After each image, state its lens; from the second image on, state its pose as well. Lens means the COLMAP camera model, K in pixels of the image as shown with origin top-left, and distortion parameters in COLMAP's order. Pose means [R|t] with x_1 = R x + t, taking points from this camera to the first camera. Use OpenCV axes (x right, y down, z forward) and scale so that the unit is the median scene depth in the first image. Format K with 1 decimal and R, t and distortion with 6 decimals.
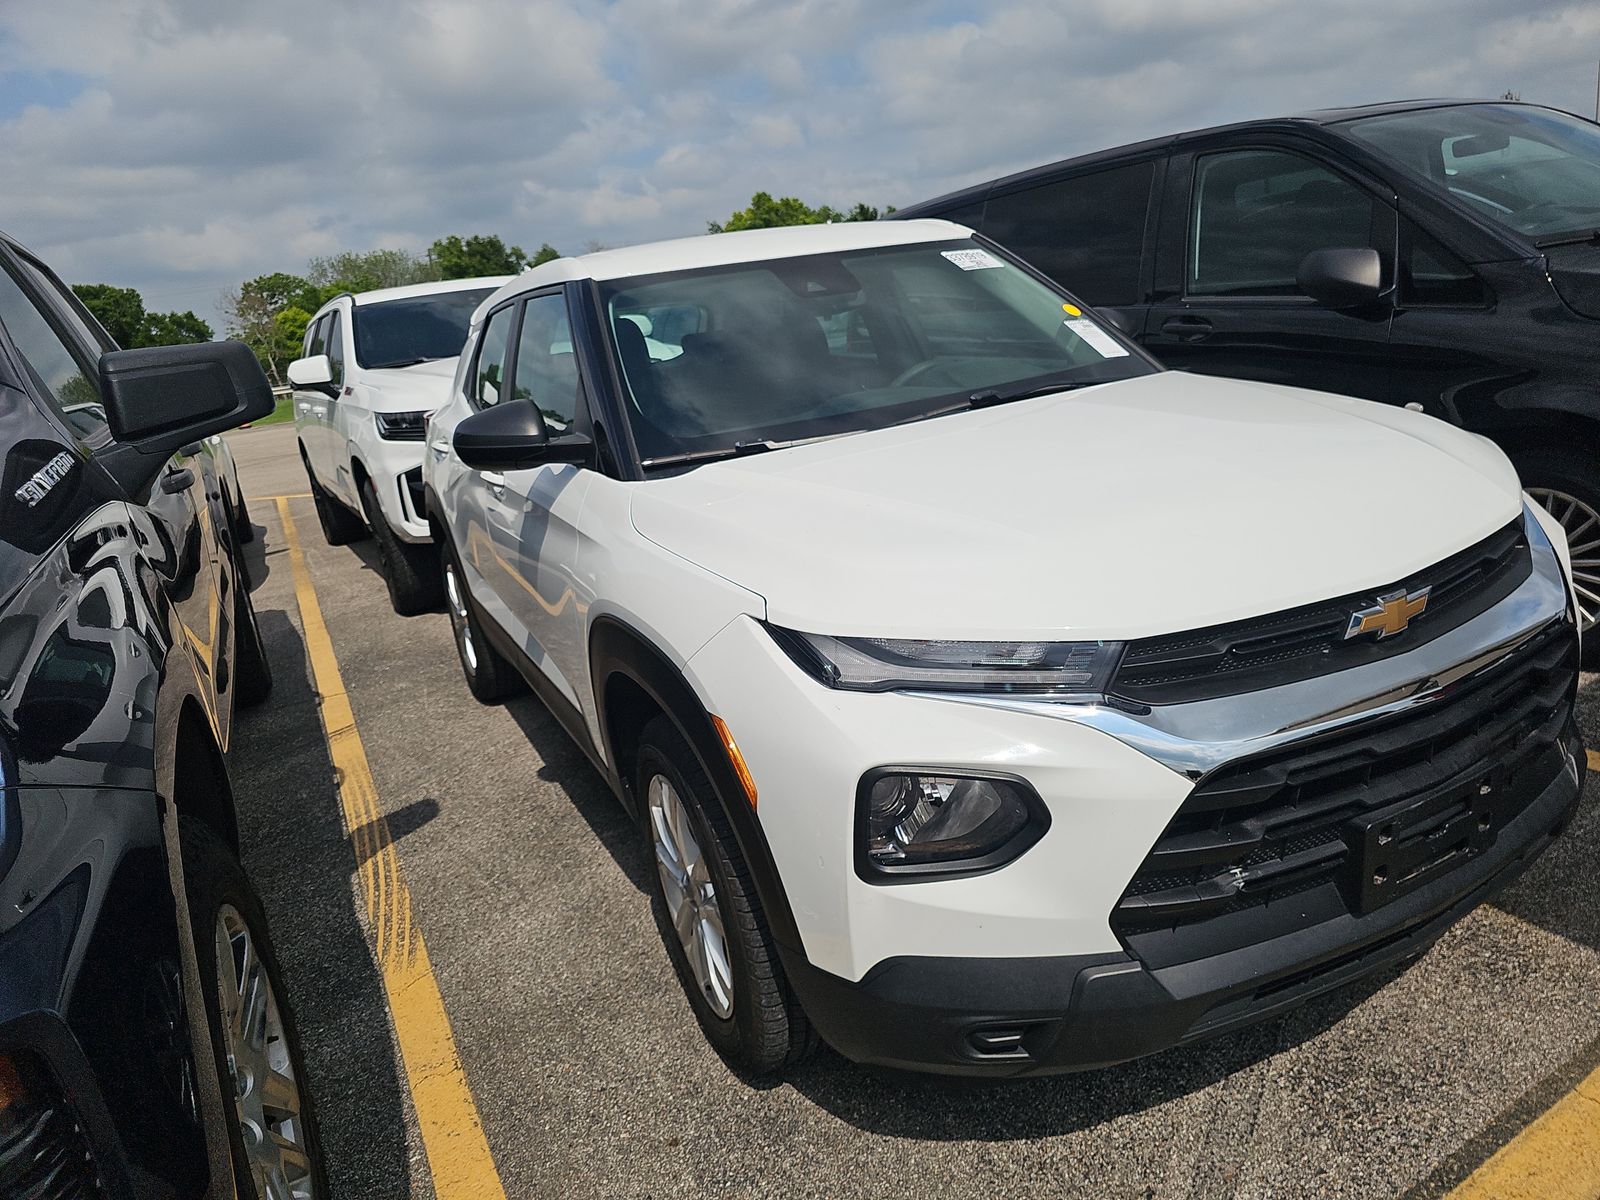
lens RADIAL K [[1079.5, 0, 798.2], [0, 1079.5, 597.4], [0, 0, 1]] dist [-0.003424, -0.008768]
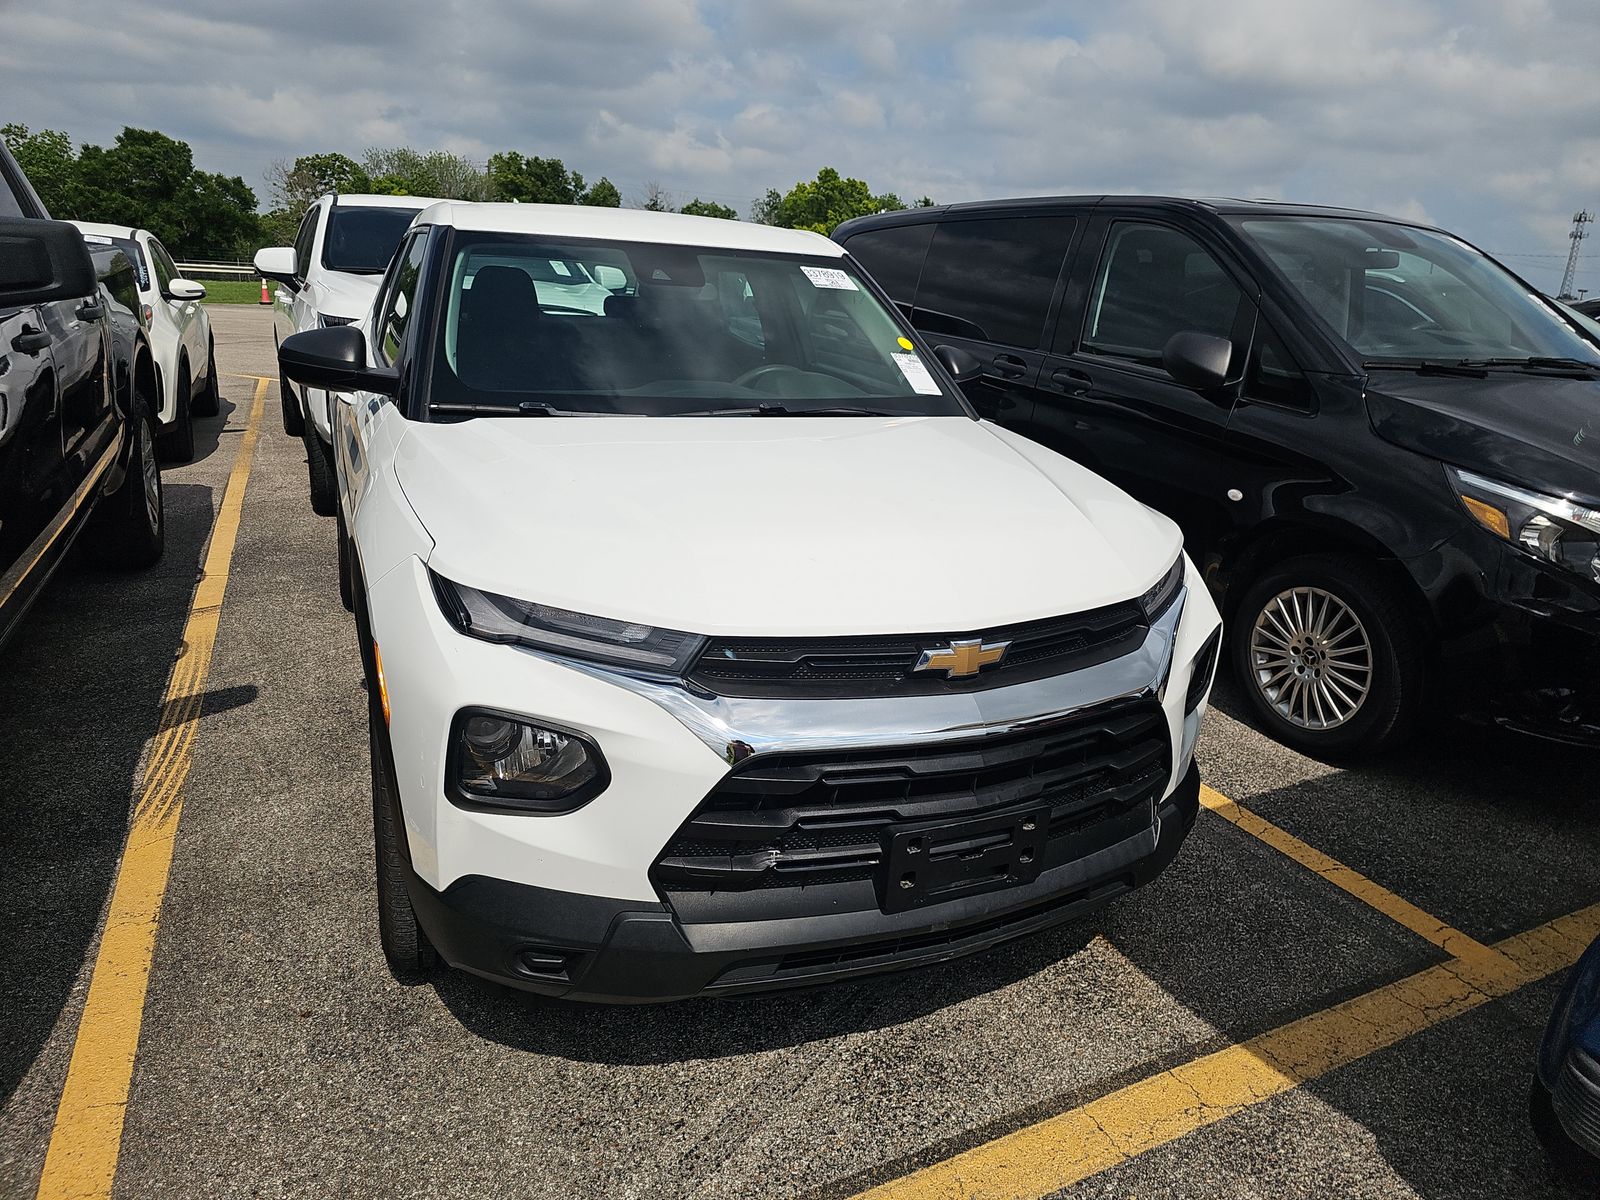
lens RADIAL K [[1063.1, 0, 804.2], [0, 1063.1, 602.1], [0, 0, 1]] dist [0.040974, -0.061282]
pose [[0.982495, 0.185106, 0.020974, 0.257798], [-0.185552, 0.982392, 0.021805, -0.026784], [-0.016569, -0.025315, 0.999542, -0.087785]]
